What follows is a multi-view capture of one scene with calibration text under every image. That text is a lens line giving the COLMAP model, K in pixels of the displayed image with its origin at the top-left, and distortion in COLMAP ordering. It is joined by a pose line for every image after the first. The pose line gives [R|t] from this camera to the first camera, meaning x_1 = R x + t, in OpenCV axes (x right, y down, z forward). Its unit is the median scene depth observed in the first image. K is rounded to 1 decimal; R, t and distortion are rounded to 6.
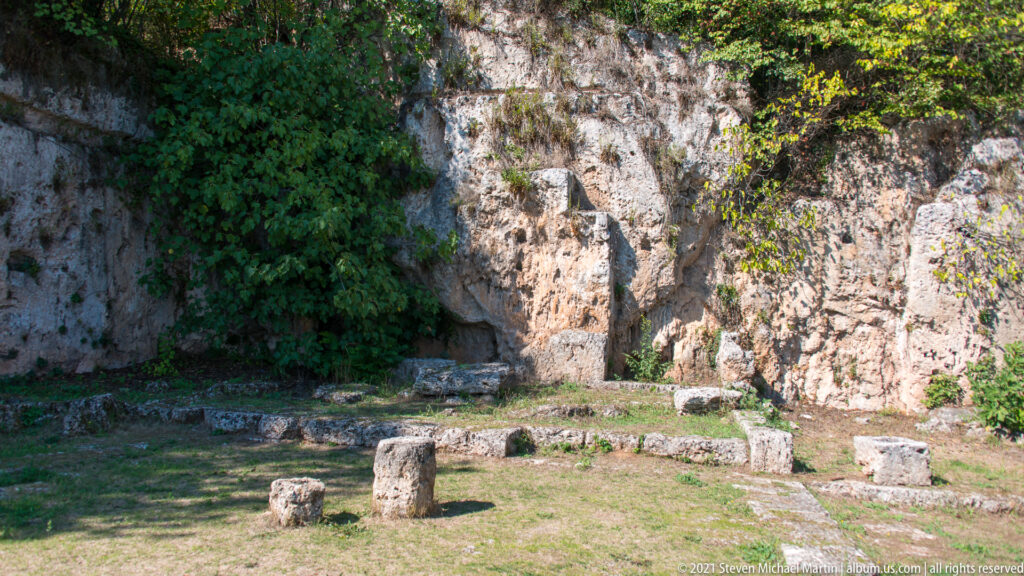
lens RADIAL K [[808.3, 0, 512.3], [0, 808.3, 301.3], [0, 0, 1]] dist [0.045976, -0.000106]
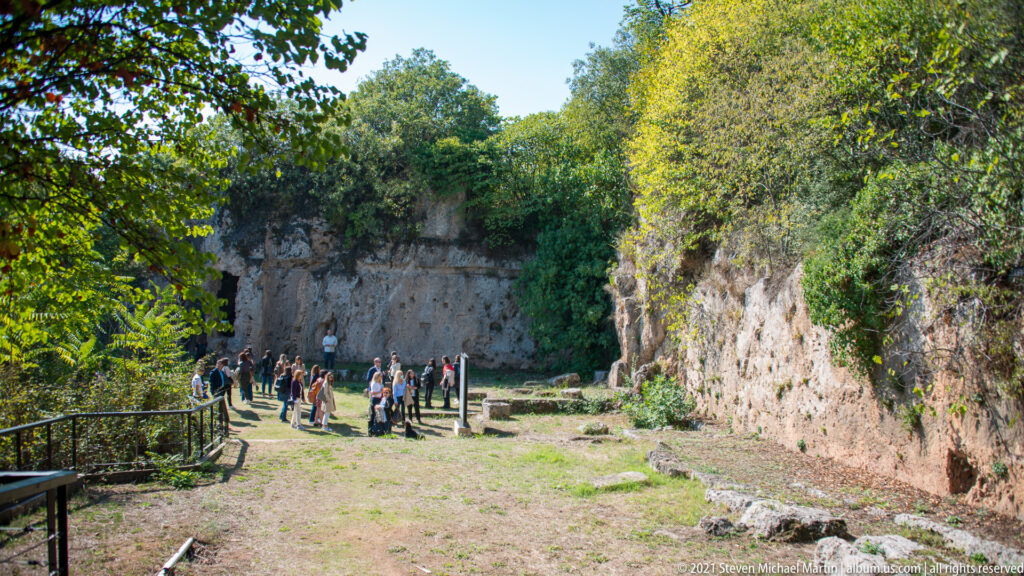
lens RADIAL K [[832.4, 0, 512.0], [0, 832.4, 288.0], [0, 0, 1]] dist [-0.107649, 0.000506]
pose [[0.360938, -0.040658, -0.931703, 1.848270], [0.013390, 0.999172, -0.038415, -0.063372], [0.932494, 0.001390, 0.361183, 0.043986]]
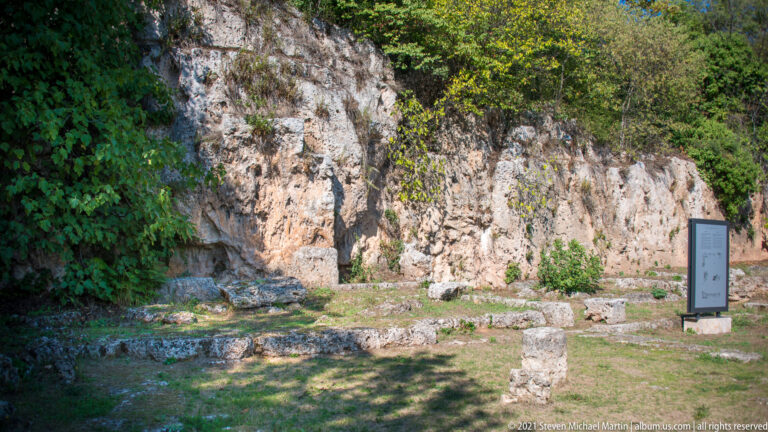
lens RADIAL K [[624.3, 0, 384.0], [0, 624.3, 216.0], [0, 0, 1]] dist [-0.107649, 0.000506]
pose [[0.765469, -0.012217, 0.643356, -0.452370], [0.014984, 0.999887, 0.001159, -0.011492], [-0.643298, 0.008753, 0.765566, 0.173001]]
